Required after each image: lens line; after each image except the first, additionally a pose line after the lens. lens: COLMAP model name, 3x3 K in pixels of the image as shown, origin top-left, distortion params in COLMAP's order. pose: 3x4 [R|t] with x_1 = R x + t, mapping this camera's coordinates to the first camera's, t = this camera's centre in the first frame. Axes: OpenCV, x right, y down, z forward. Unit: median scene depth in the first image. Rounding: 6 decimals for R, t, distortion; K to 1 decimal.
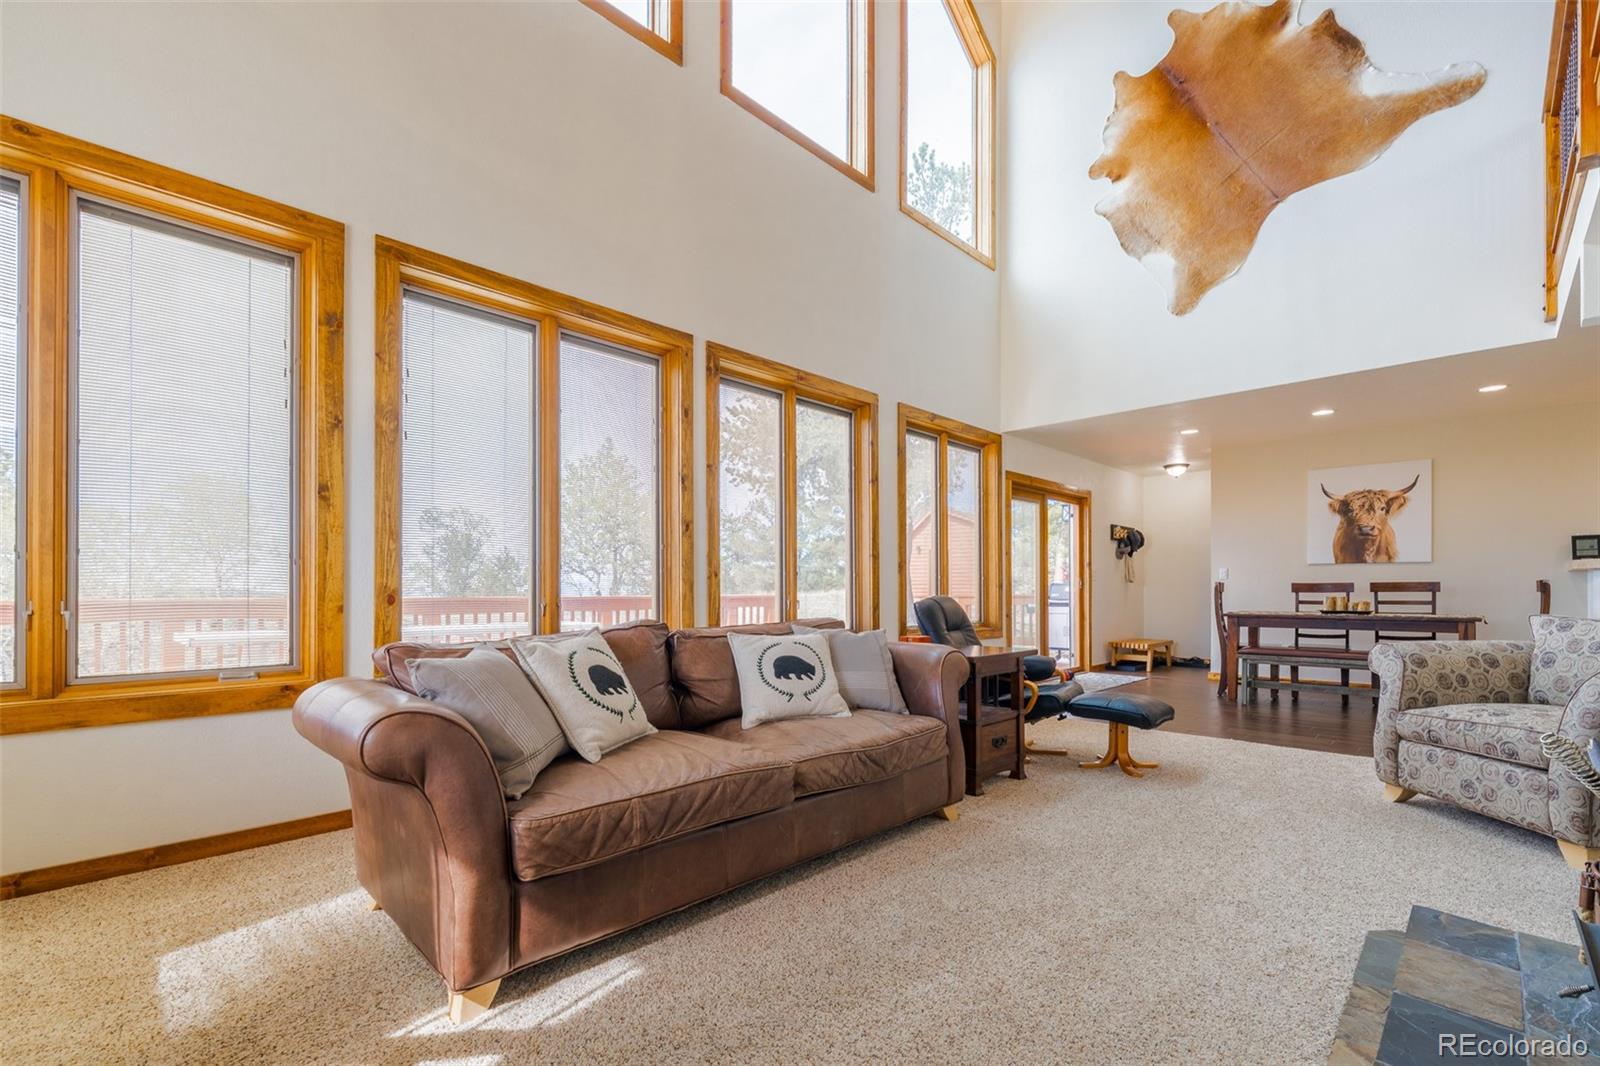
lens RADIAL K [[701.4, 0, 827.9], [0, 701.4, 585.5], [0, 0, 1]] dist [-0.000949, -0.000317]
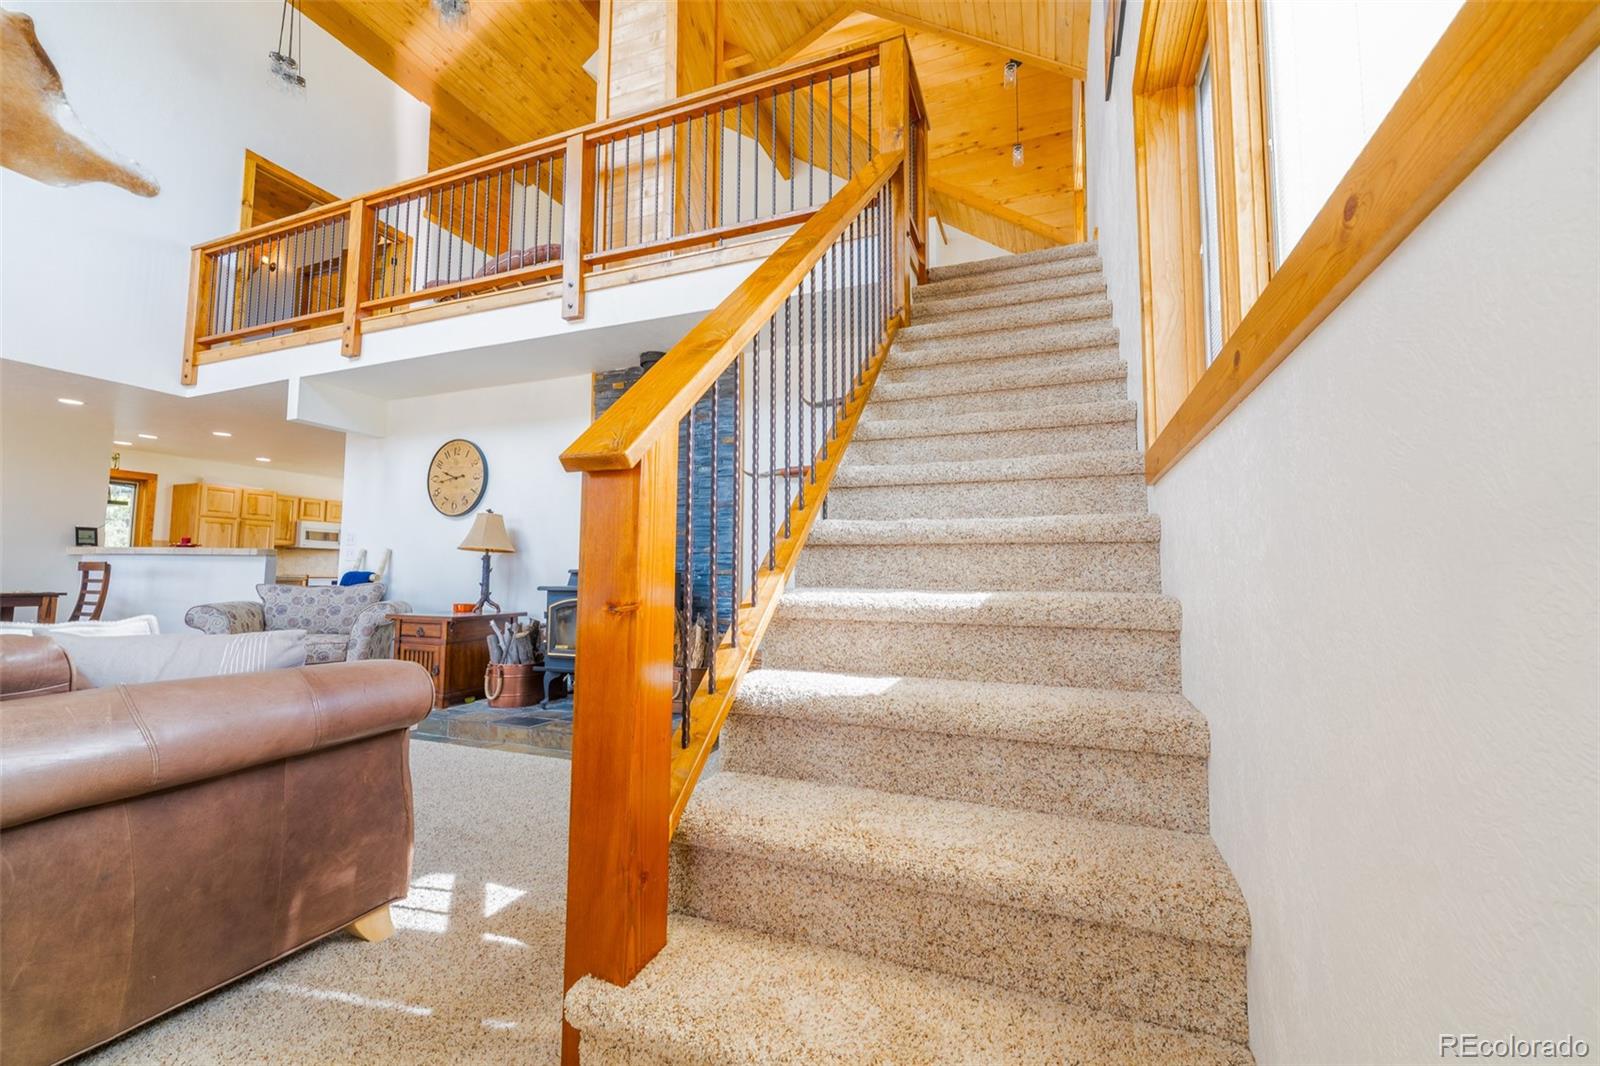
lens RADIAL K [[649.8, 0, 801.9], [0, 649.8, 516.1], [0, 0, 1]] dist [0.000192, -0.000066]
pose [[-0.377864, 0.087762, 0.921692, -0.478458], [-0.011490, 0.994976, -0.099450, 0.010494], [-0.925790, -0.048169, -0.374958, 0.213018]]
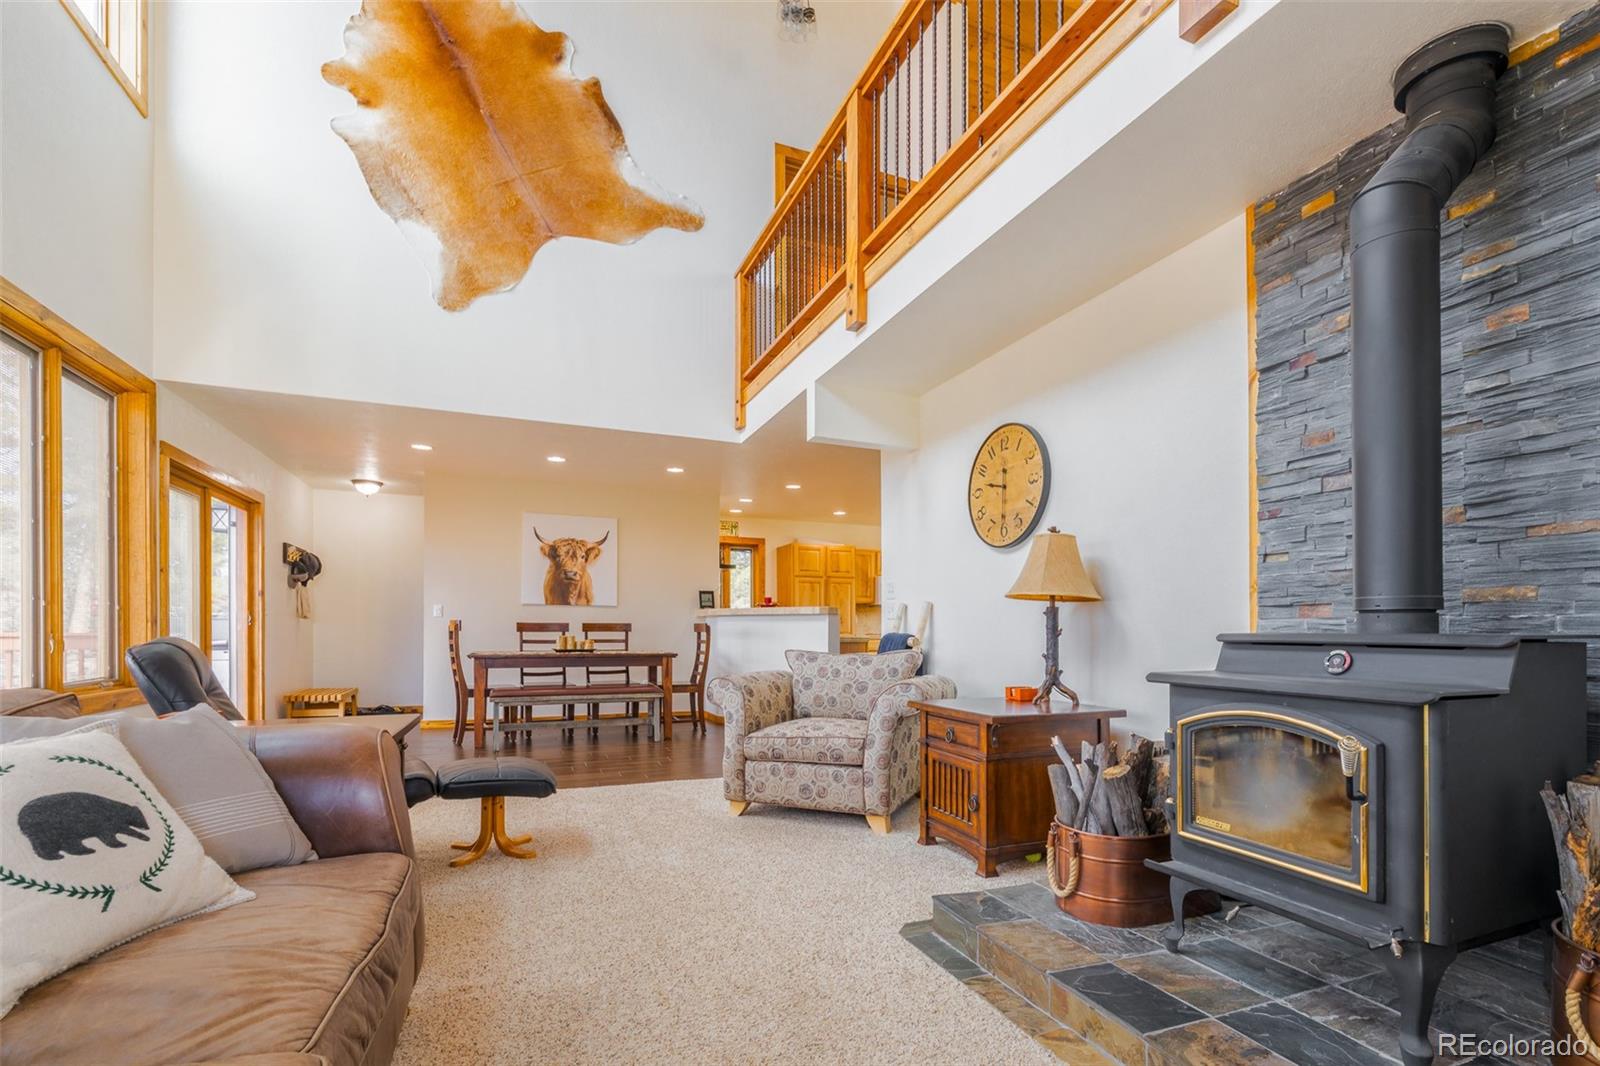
lens RADIAL K [[725.4, 0, 805.1], [0, 725.4, 628.1], [0, 0, 1]] dist [0.000508, -0.000166]
pose [[0.415408, 0.007187, 0.909607, -0.119088], [-0.012857, 0.999915, -0.002029, 0.001388], [-0.909544, -0.010852, 0.415466, 0.215209]]
